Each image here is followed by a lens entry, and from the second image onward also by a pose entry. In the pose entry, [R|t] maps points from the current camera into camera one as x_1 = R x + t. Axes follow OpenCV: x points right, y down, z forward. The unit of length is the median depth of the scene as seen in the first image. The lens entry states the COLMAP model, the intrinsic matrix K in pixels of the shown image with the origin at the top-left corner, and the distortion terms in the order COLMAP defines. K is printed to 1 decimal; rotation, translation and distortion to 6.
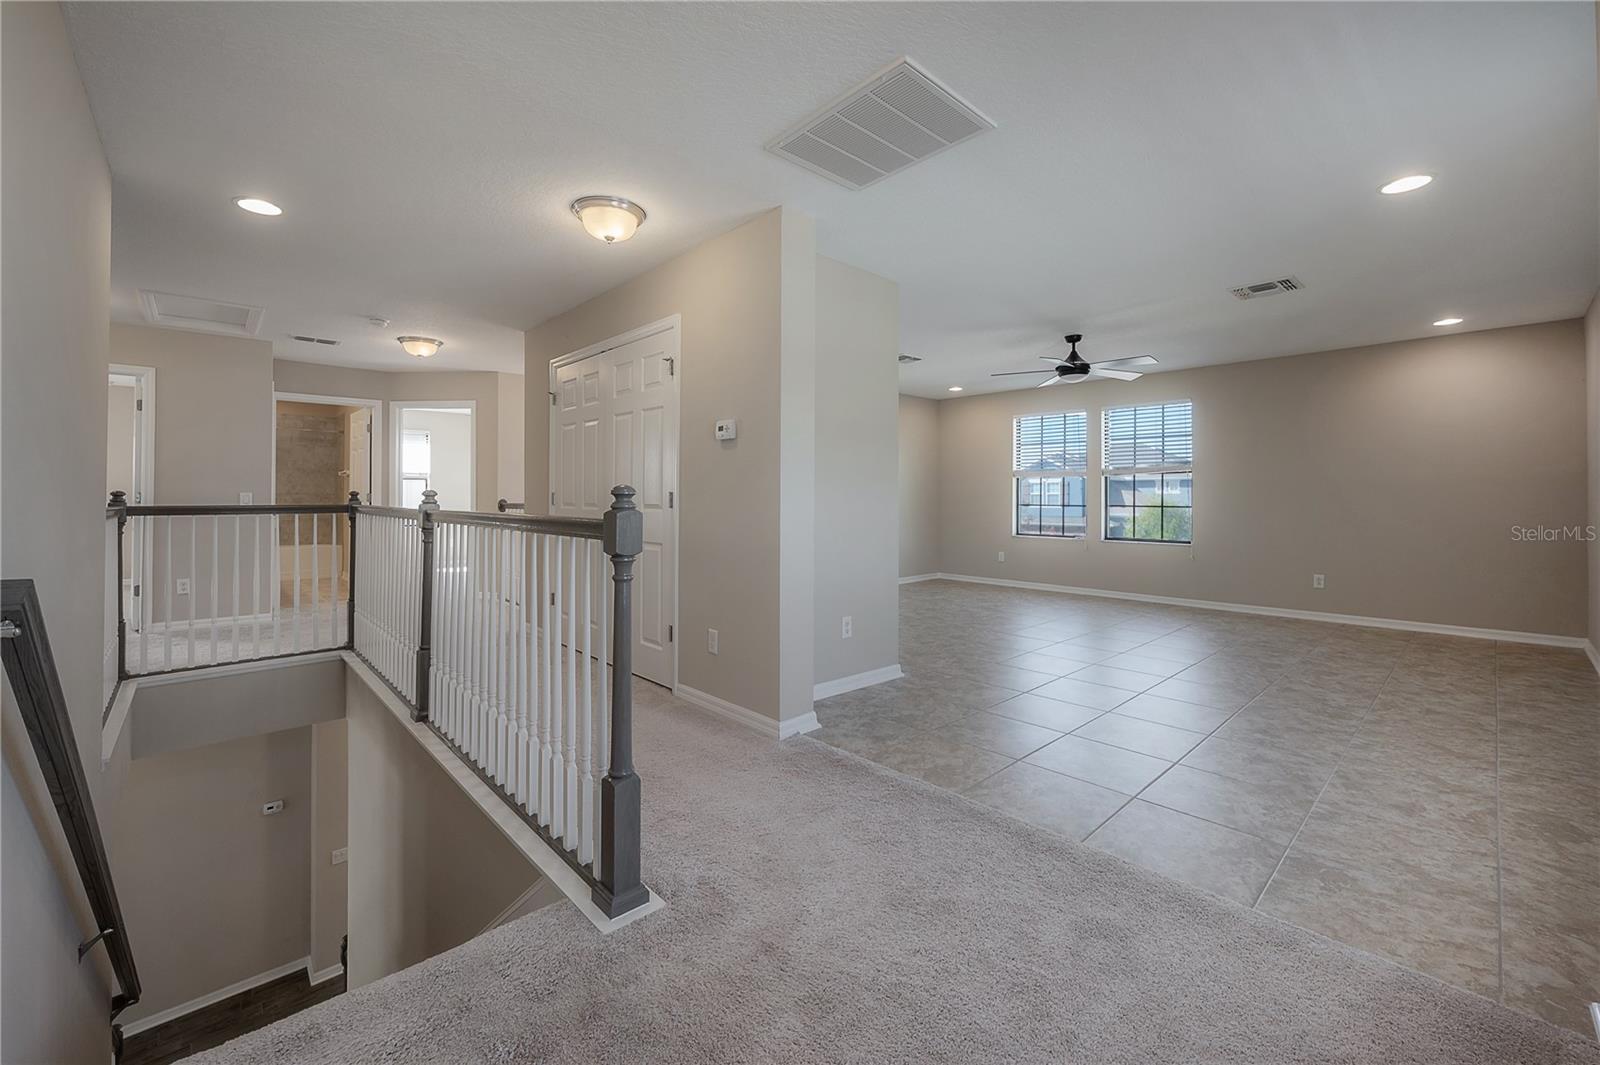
lens RADIAL K [[648.8, 0, 801.1], [0, 648.8, 503.4], [0, 0, 1]] dist [-0.000020, 0.000030]
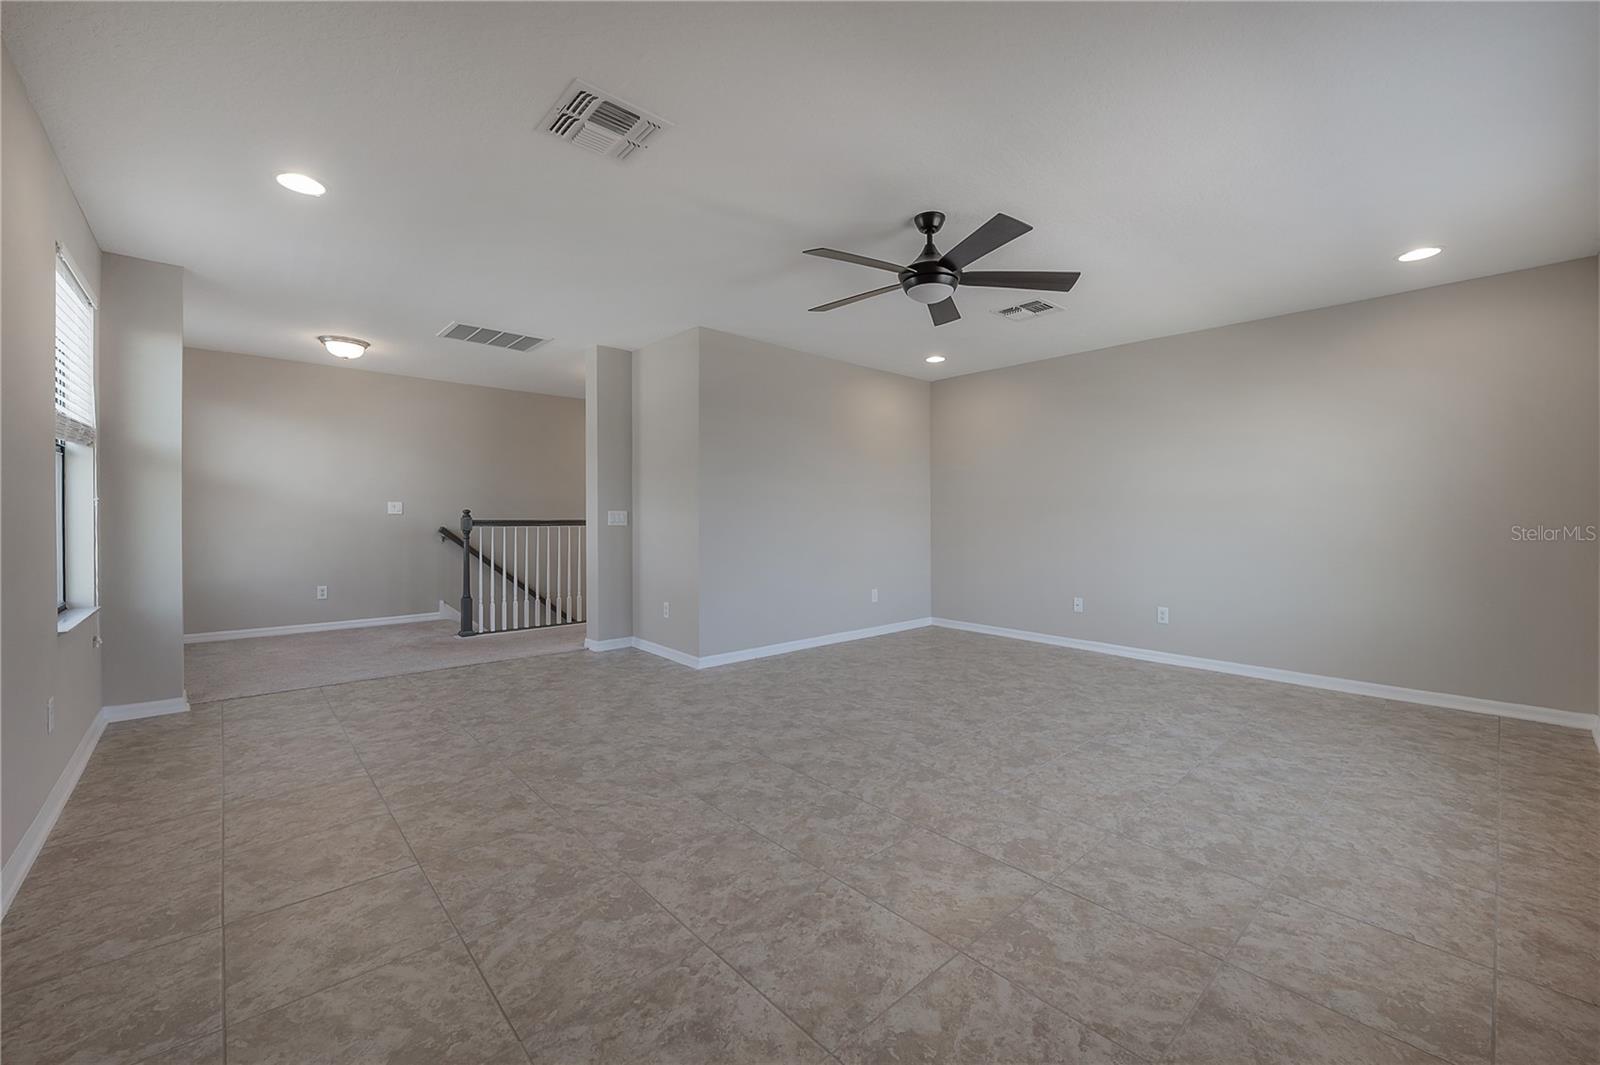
lens RADIAL K [[635.7, 0, 802.5], [0, 635.7, 529.9], [0, 0, 1]] dist [-0.001712, -0.000239]
pose [[-0.014070, 0.015869, -0.999775, 2.019421], [-0.008178, 0.999839, 0.015985, -0.000702], [0.999868, 0.008401, -0.013938, 1.892286]]
